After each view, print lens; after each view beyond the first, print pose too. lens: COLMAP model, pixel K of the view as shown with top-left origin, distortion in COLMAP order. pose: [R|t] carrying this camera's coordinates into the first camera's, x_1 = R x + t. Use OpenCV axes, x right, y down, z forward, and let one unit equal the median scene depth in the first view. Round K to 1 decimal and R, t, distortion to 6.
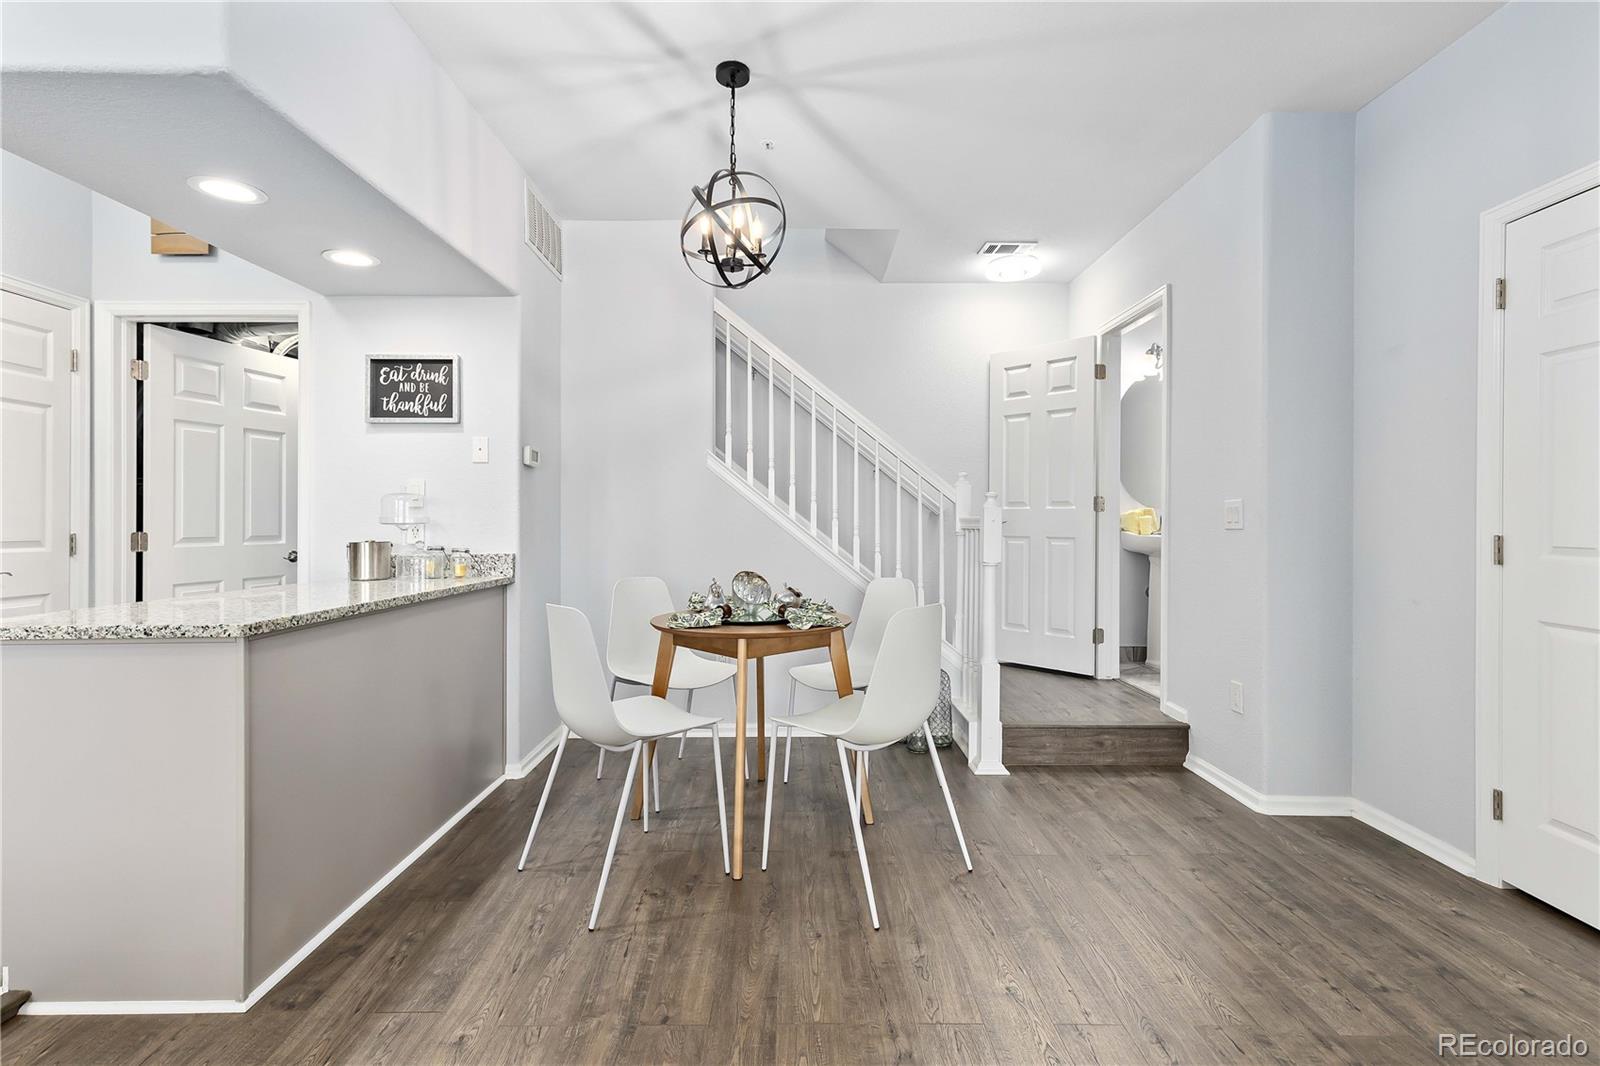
lens RADIAL K [[724.1, 0, 795.6], [0, 724.1, 523.8], [0, 0, 1]] dist [0.009590, -0.002546]
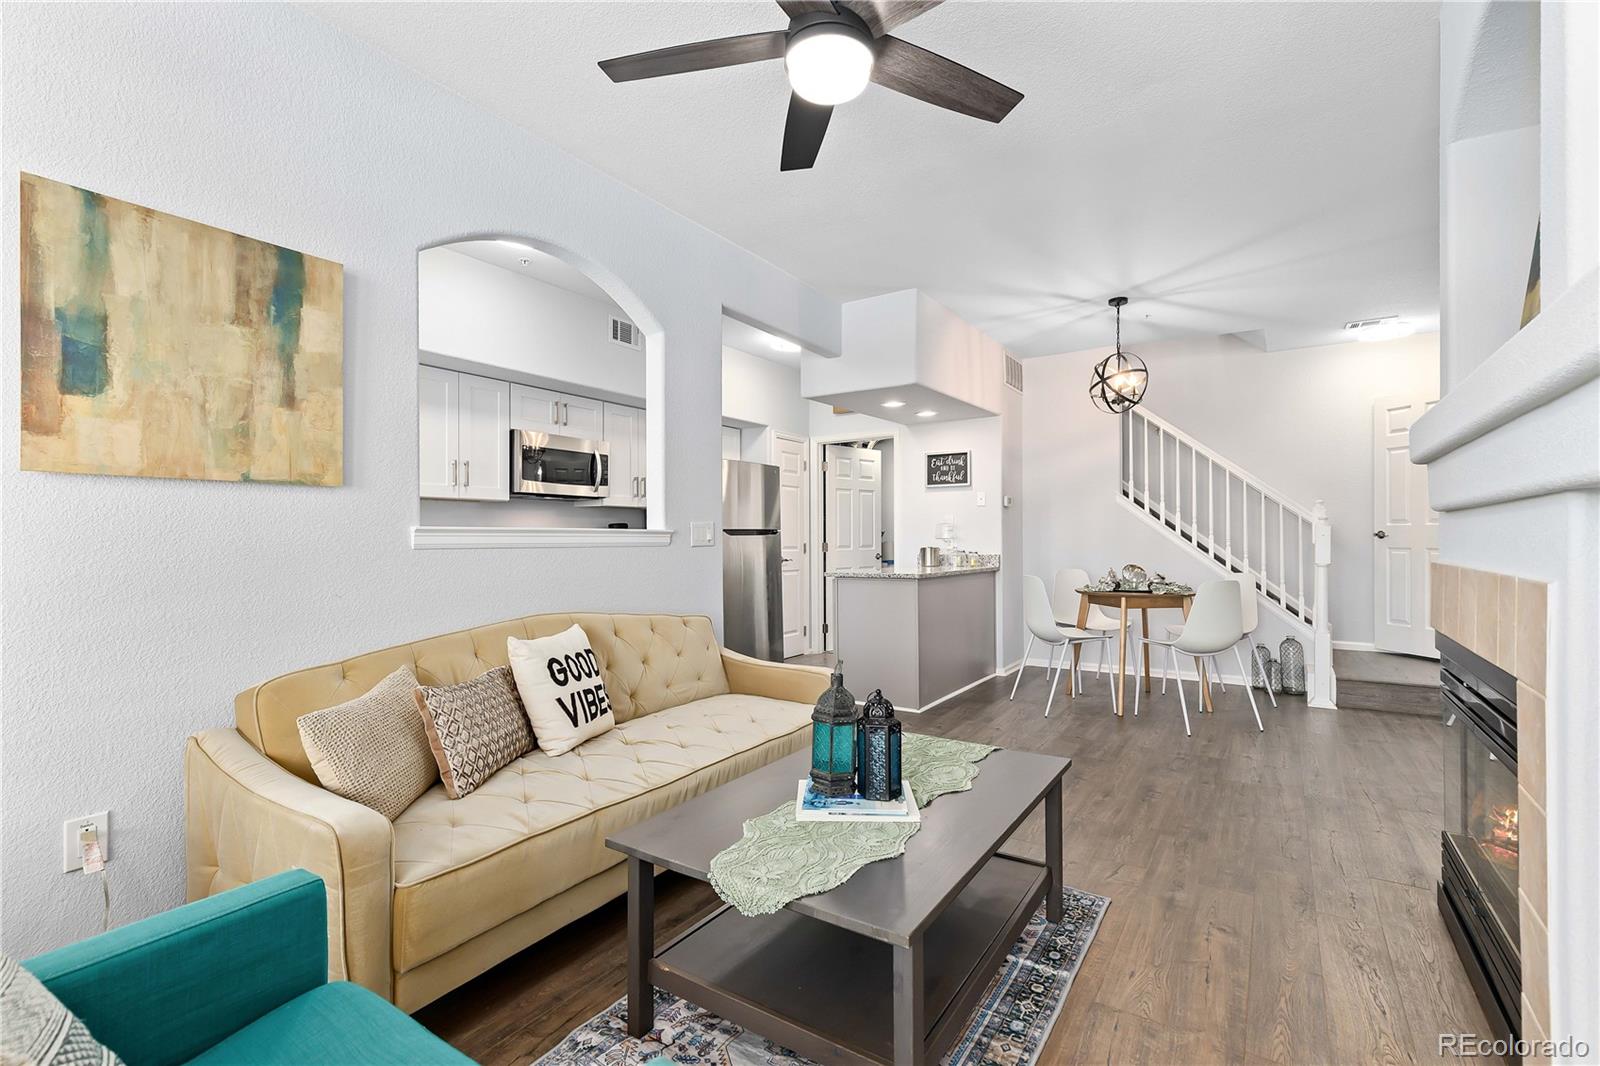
lens RADIAL K [[724.1, 0, 798.8], [0, 724.1, 529.6], [0, 0, 1]] dist [0.009590, -0.002546]
pose [[0.832722, -0.010754, -0.553587, 0.208591], [0.002295, 0.999870, -0.015971, 0.005376], [0.553687, 0.012029, 0.832638, -0.821658]]
